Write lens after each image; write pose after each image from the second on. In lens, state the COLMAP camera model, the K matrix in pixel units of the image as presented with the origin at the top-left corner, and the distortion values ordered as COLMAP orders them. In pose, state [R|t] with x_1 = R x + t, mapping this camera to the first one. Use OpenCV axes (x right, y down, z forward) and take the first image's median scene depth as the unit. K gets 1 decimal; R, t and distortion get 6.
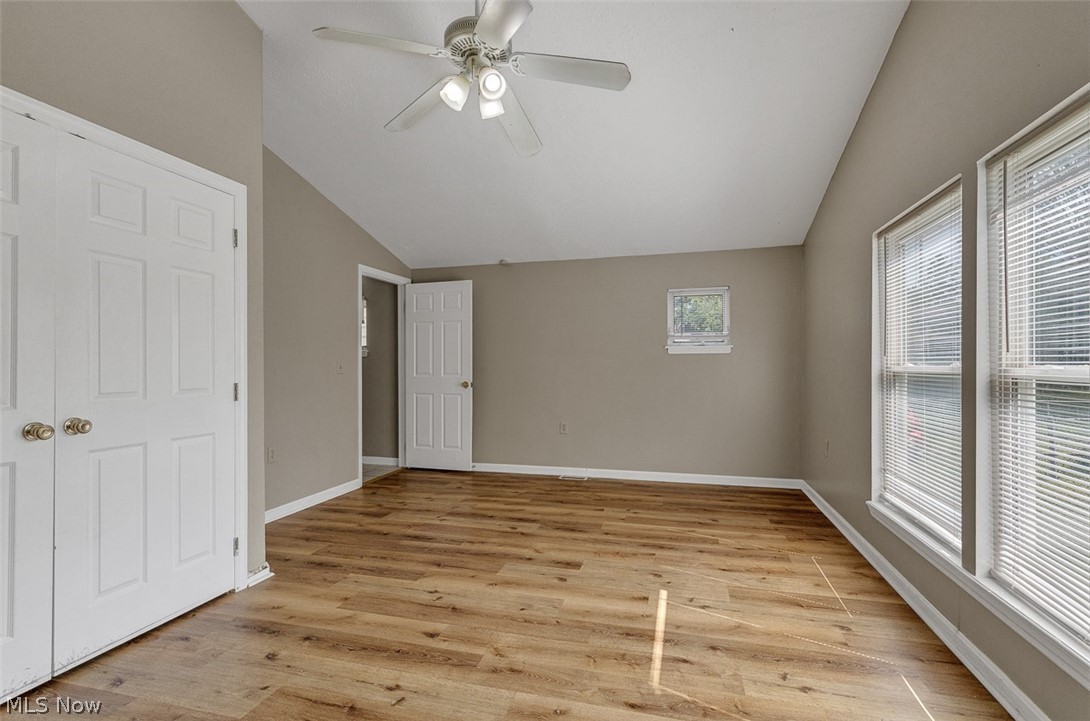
lens RADIAL K [[494.3, 0, 546.0], [0, 494.3, 361.6], [0, 0, 1]] dist [0.013407, -0.003421]
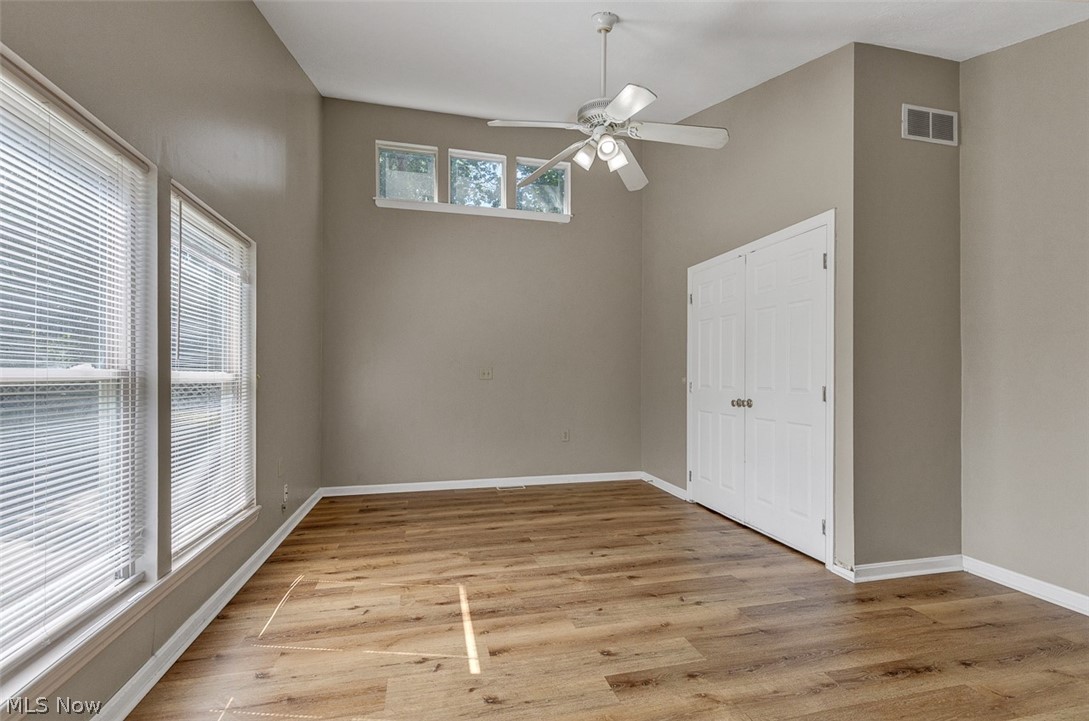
lens RADIAL K [[493.8, 0, 551.0], [0, 493.8, 375.2], [0, 0, 1]] dist [0.013407, -0.003421]
pose [[-0.866823, 0.000838, -0.498615, 0.571220], [0.005033, 0.999962, -0.007069, 0.025380], [0.498591, -0.008637, -0.866795, 1.912707]]
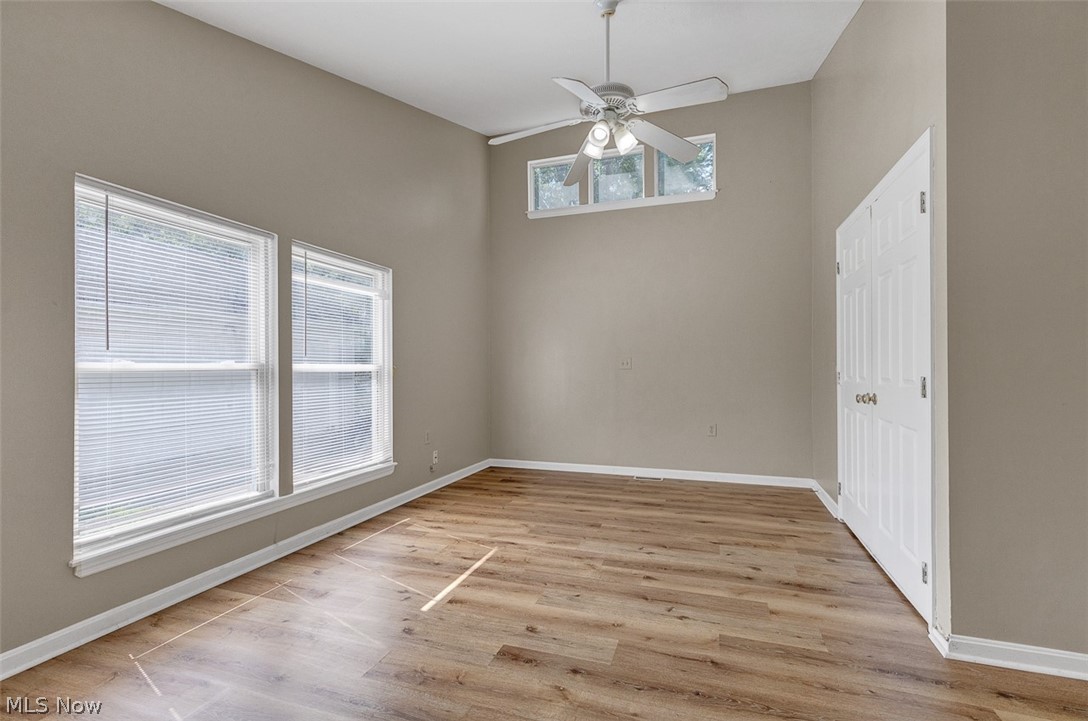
lens RADIAL K [[493.4, 0, 544.8], [0, 493.4, 366.0], [0, 0, 1]] dist [0.013407, -0.003421]
pose [[-0.998129, 0.007968, 0.060626, -0.046968], [0.007357, 0.999920, -0.010295, 0.033019], [-0.060703, -0.009830, -0.998107, 2.121067]]
